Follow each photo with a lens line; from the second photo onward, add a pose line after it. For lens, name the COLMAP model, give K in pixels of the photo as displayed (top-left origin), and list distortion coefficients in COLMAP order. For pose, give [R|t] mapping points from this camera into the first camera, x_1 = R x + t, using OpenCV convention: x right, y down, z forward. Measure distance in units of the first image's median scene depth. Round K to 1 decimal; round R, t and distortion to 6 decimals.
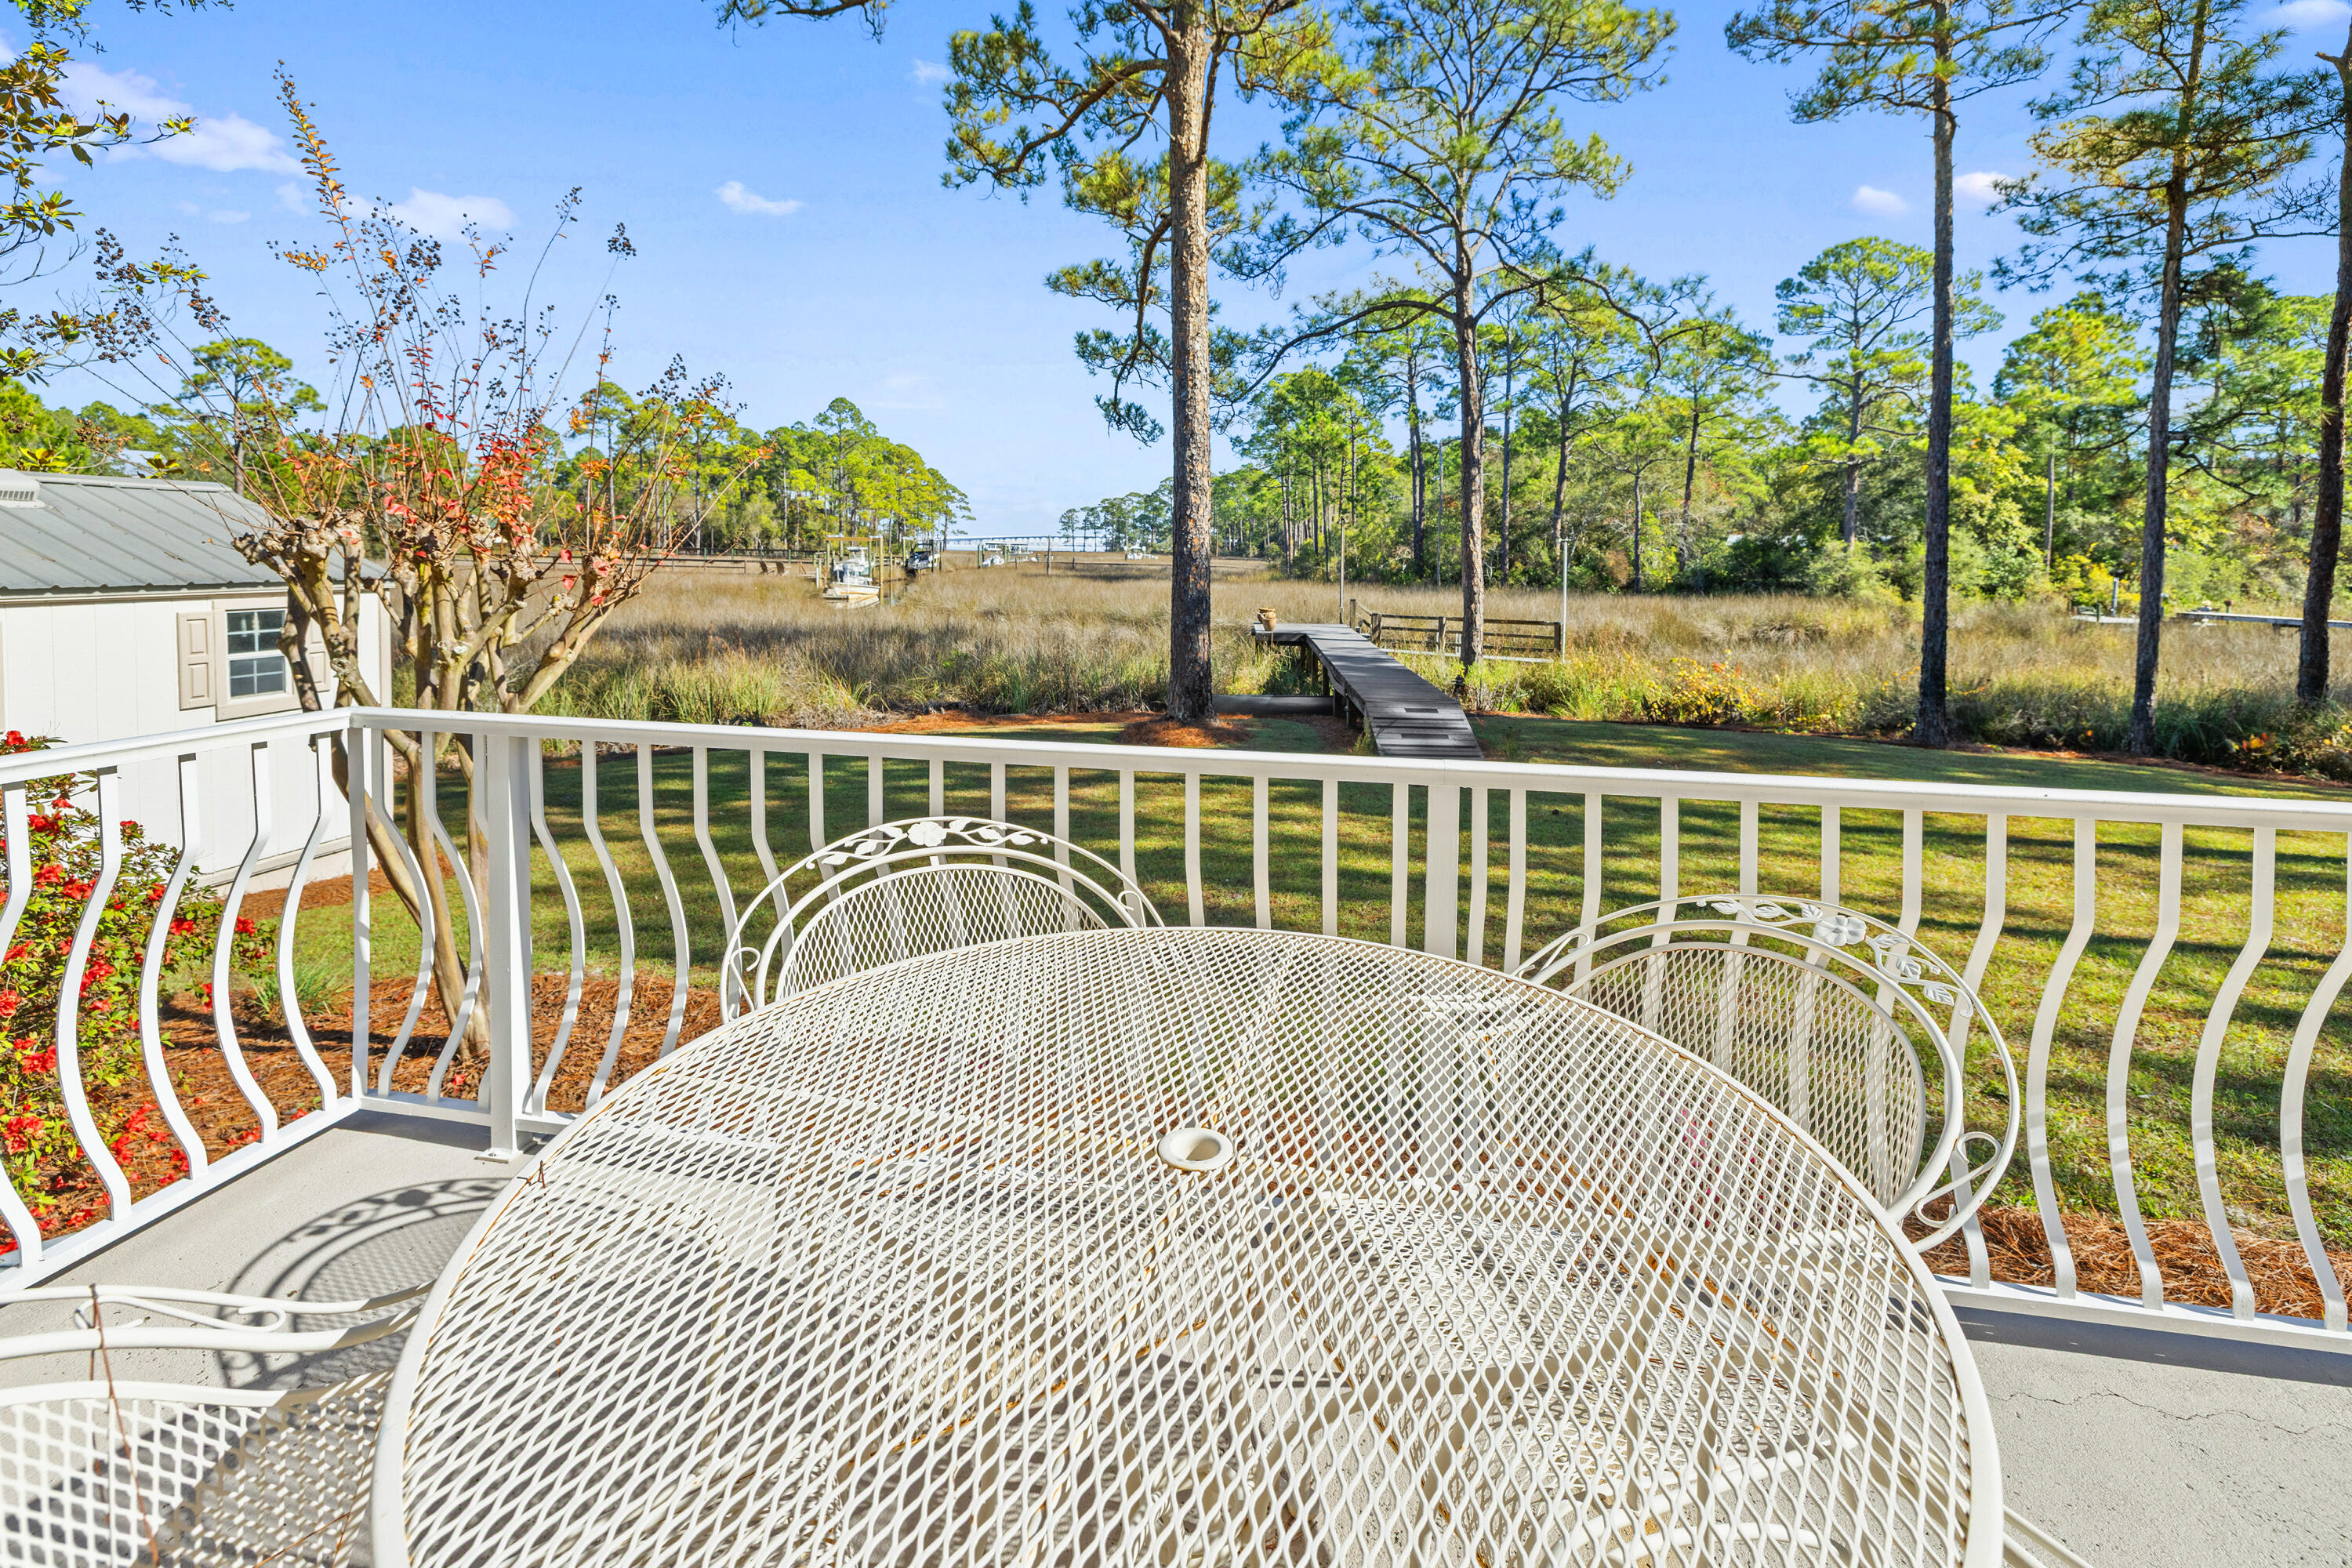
lens RADIAL K [[1064.3, 0, 1223.9], [0, 1064.3, 585.9], [0, 0, 1]] dist [0.014949, -0.000623]
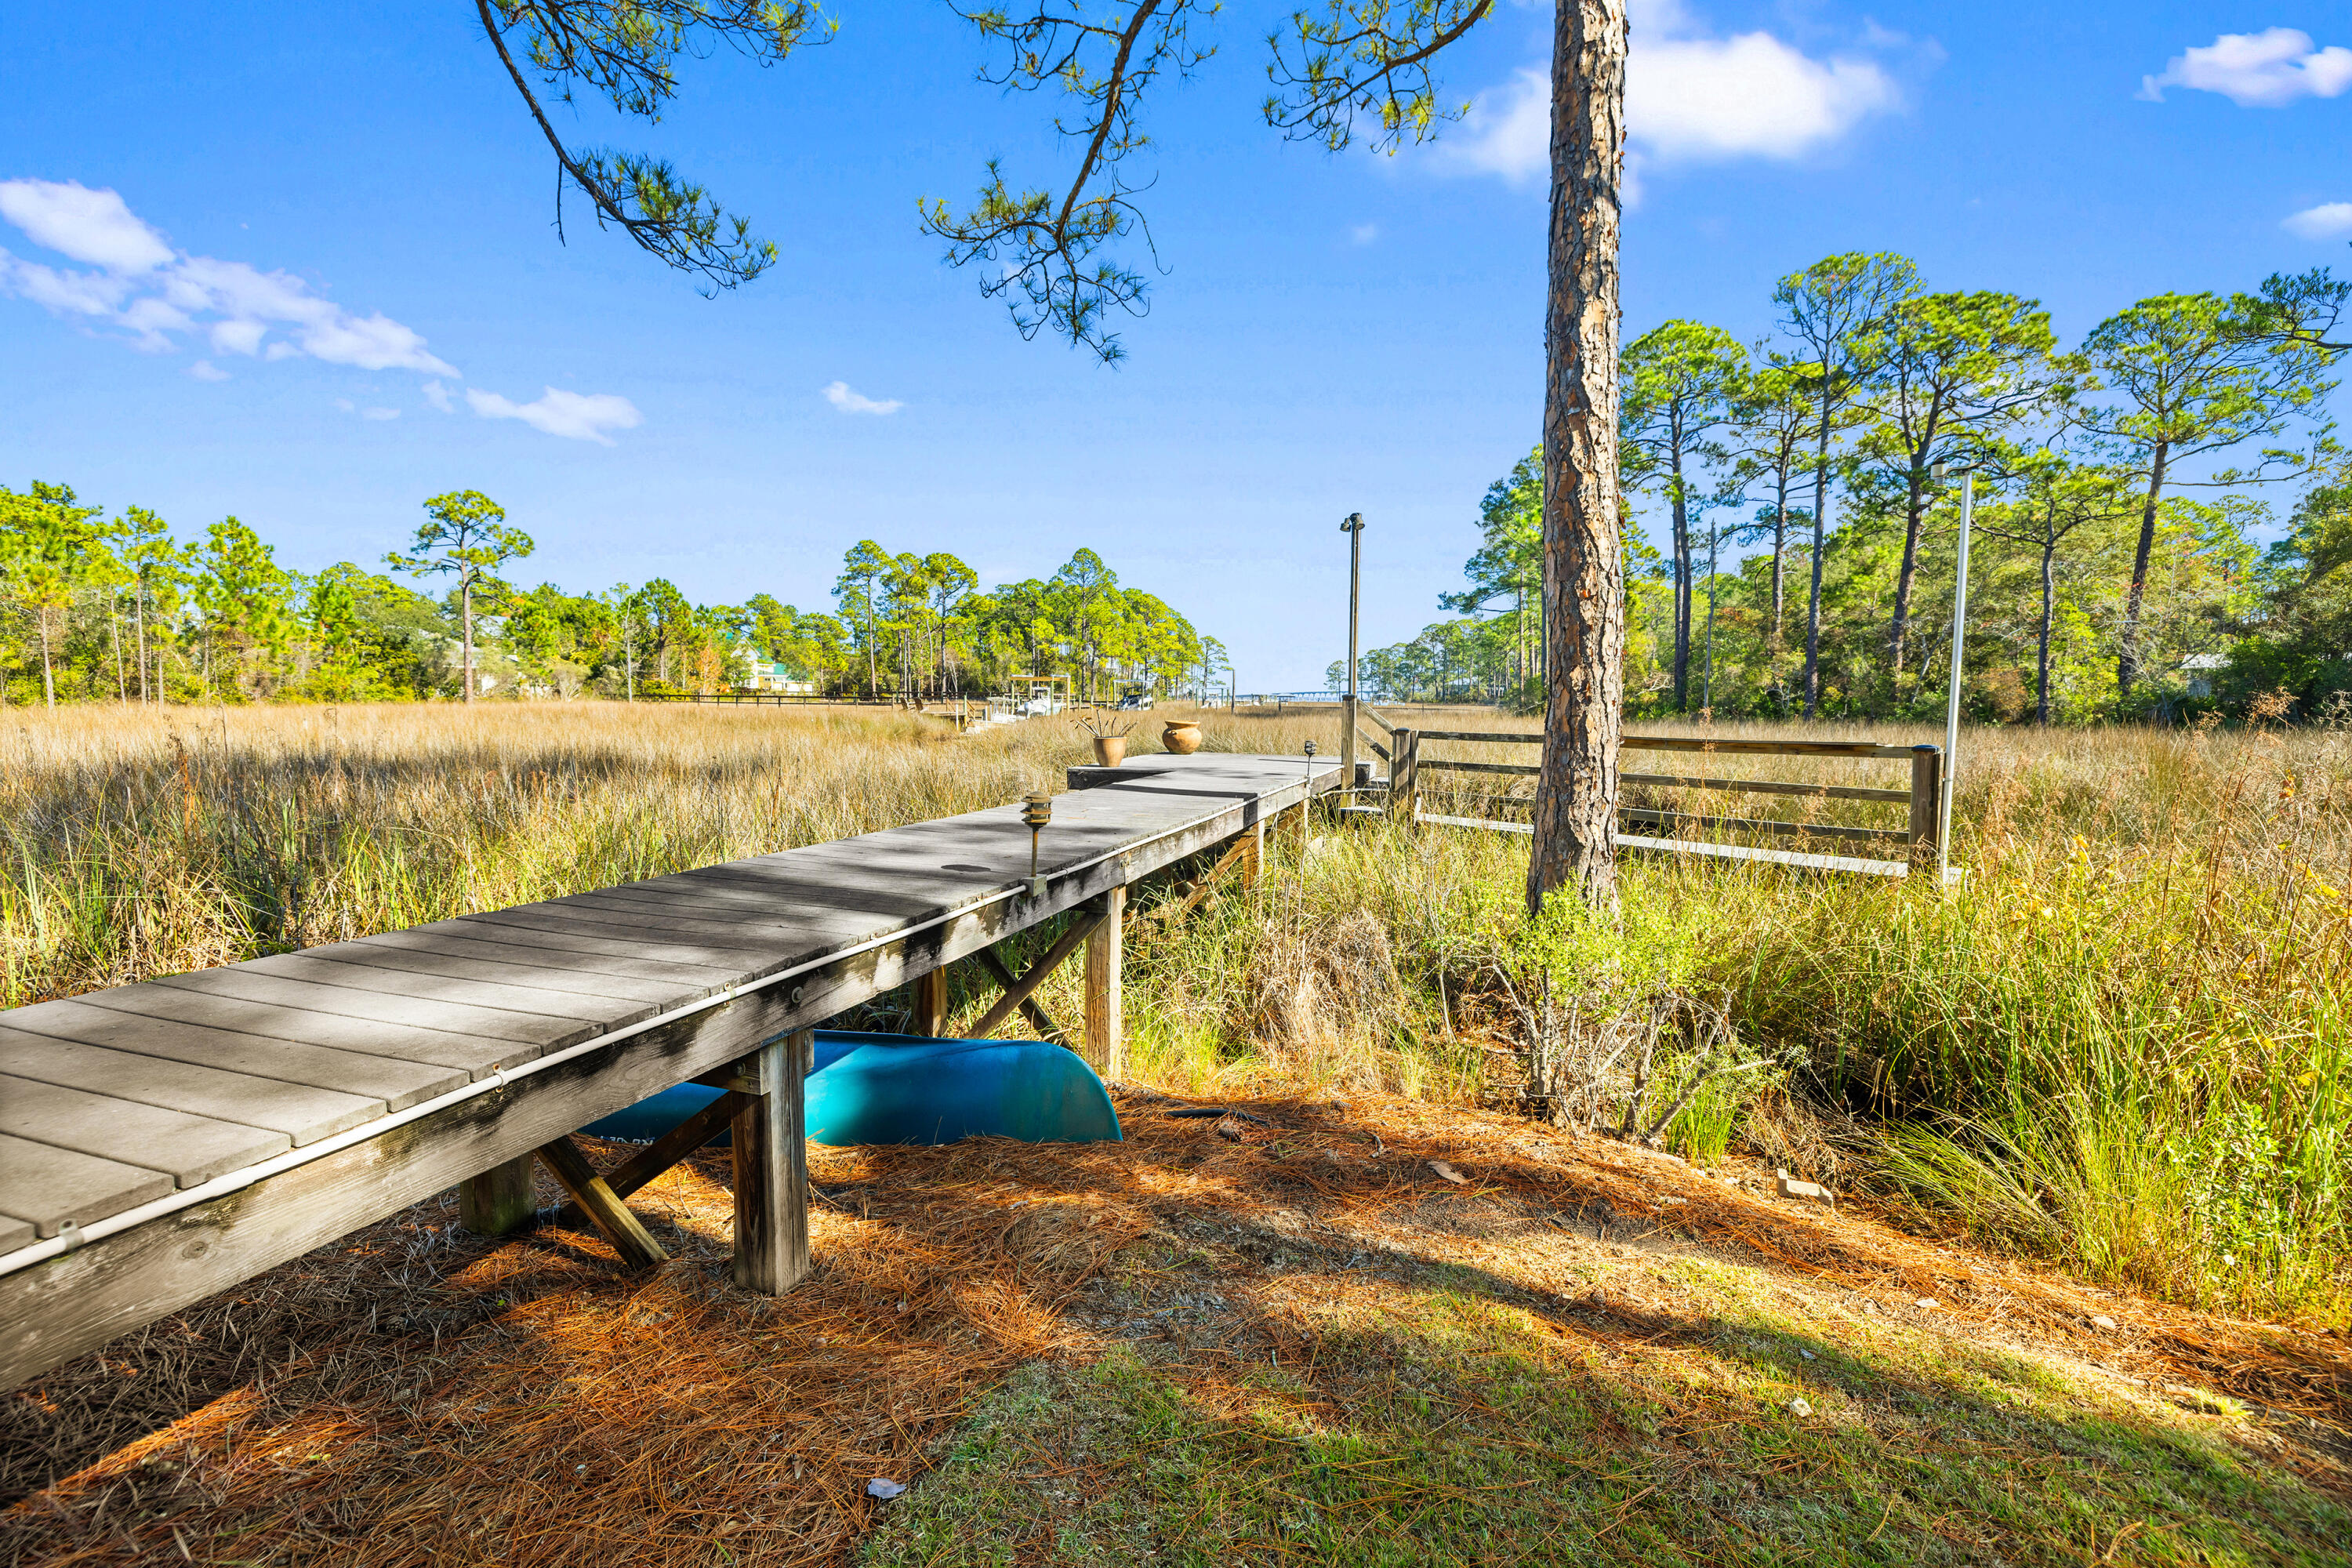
lens RADIAL K [[1012.3, 0, 1192.1], [0, 1012.3, 759.6], [0, 0, 1]] dist [0.003361, -0.001074]
pose [[0.954287, 0.008704, -0.298765, 0.117765], [-0.002751, 0.999789, 0.020338, 0.019765], [0.298879, -0.018587, 0.954110, 0.389900]]
